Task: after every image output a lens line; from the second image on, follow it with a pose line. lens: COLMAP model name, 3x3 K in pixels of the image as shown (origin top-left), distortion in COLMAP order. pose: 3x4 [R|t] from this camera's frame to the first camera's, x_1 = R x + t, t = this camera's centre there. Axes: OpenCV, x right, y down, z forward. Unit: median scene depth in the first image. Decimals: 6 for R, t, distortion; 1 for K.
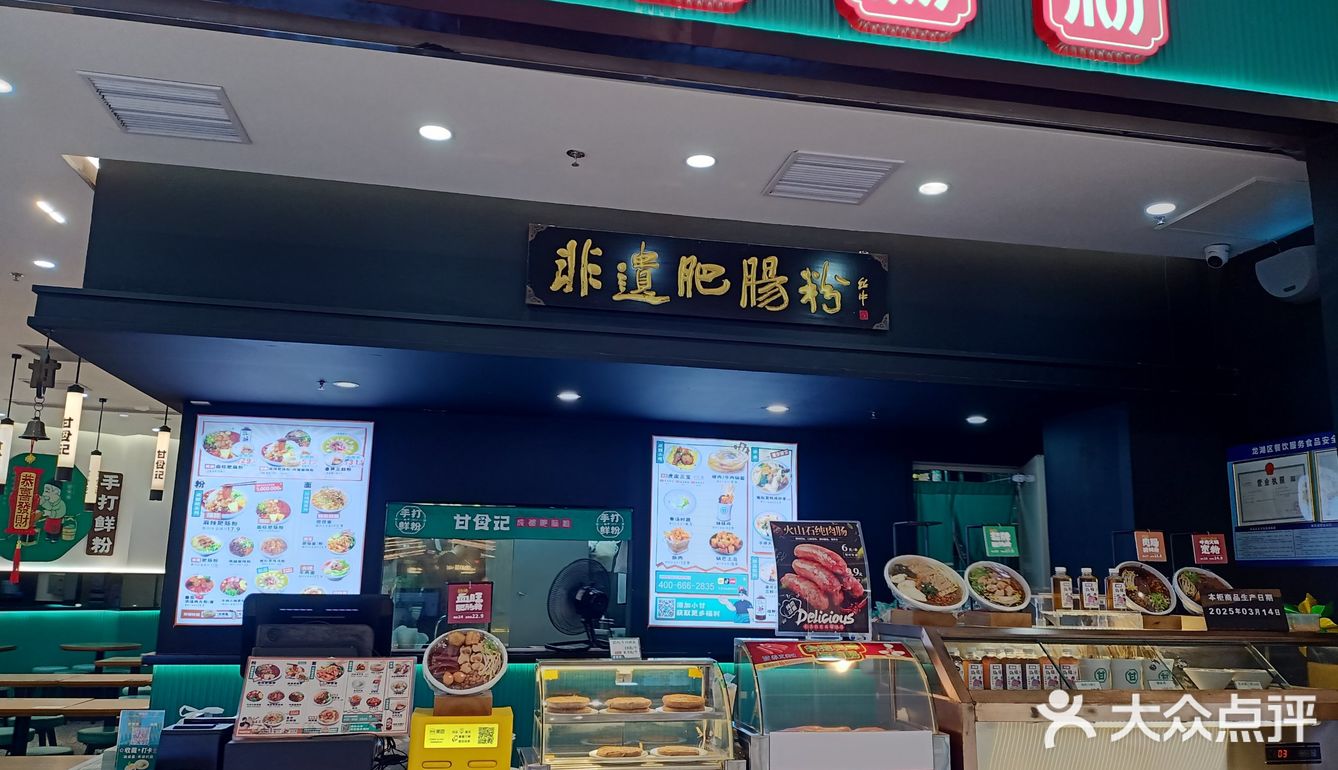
lens RADIAL K [[987.6, 0, 669.9], [0, 987.6, 392.6], [0, 0, 1]] dist [0.039145, -0.009585]
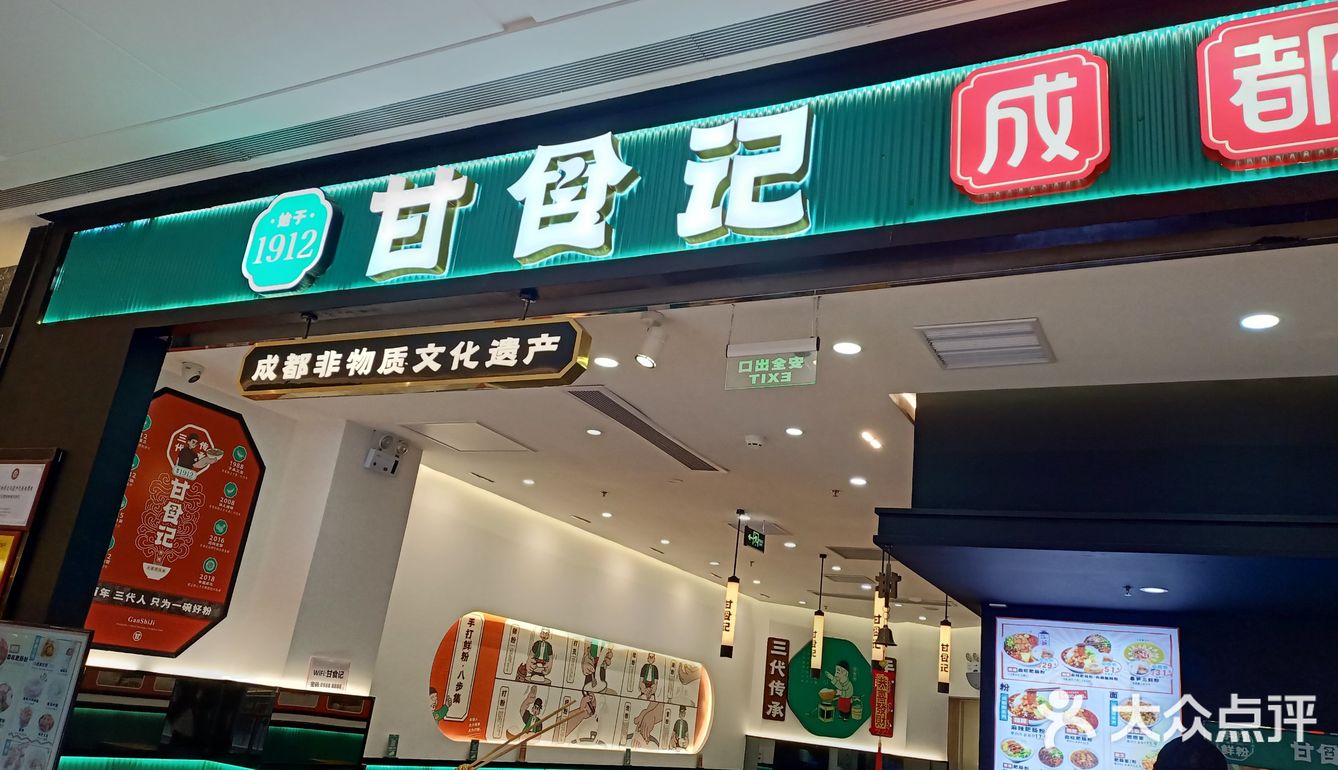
lens RADIAL K [[987.6, 0, 663.0], [0, 987.6, 389.4], [0, 0, 1]] dist [0.039145, -0.009585]
pose [[0.774214, -0.125230, -0.620411, -0.069511], [0.013960, 0.983371, -0.181073, -0.027794], [0.632770, 0.131528, 0.763087, -0.039893]]
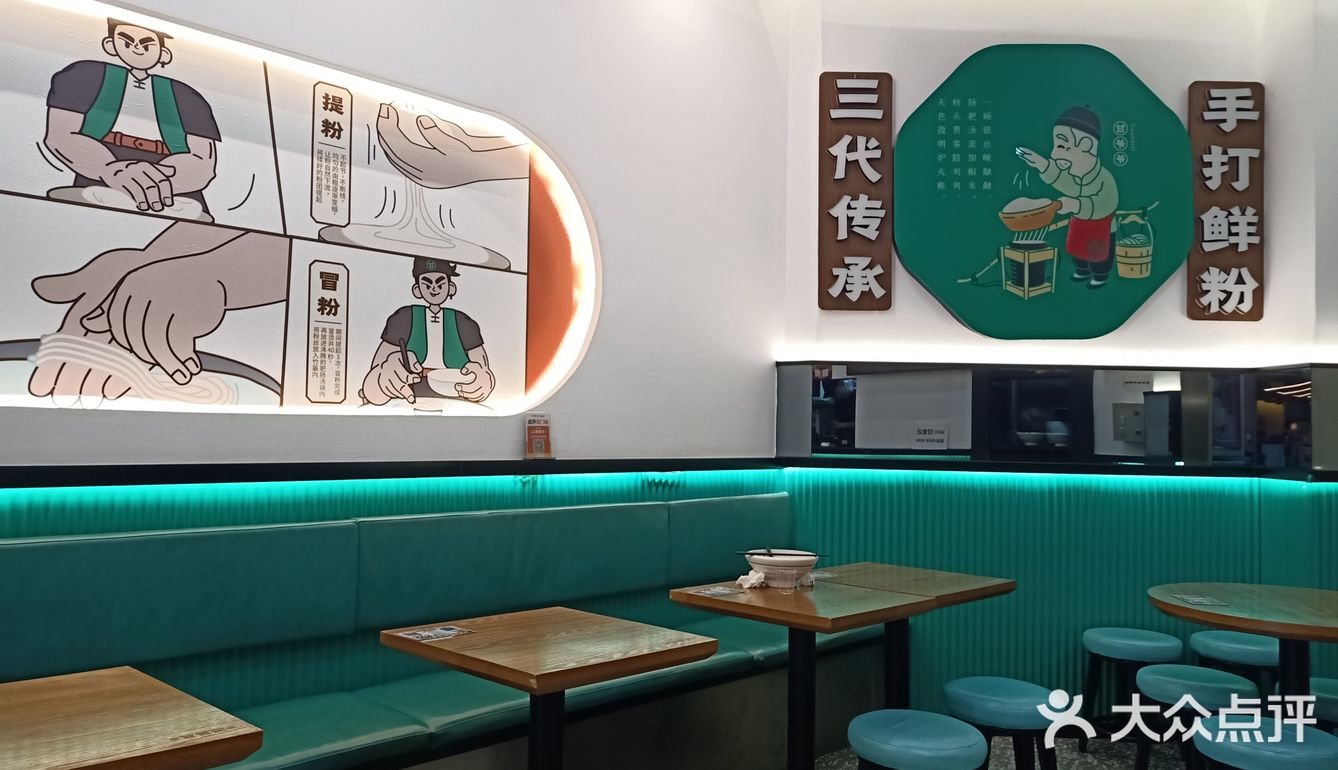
lens RADIAL K [[987.6, 0, 666.9], [0, 987.6, 398.2], [0, 0, 1]] dist [0.039145, -0.009585]
pose [[0.550973, -0.038807, -0.833620, -0.714429], [0.149800, 0.987292, 0.053049, 0.260070], [0.820968, -0.154105, 0.549784, 1.185592]]
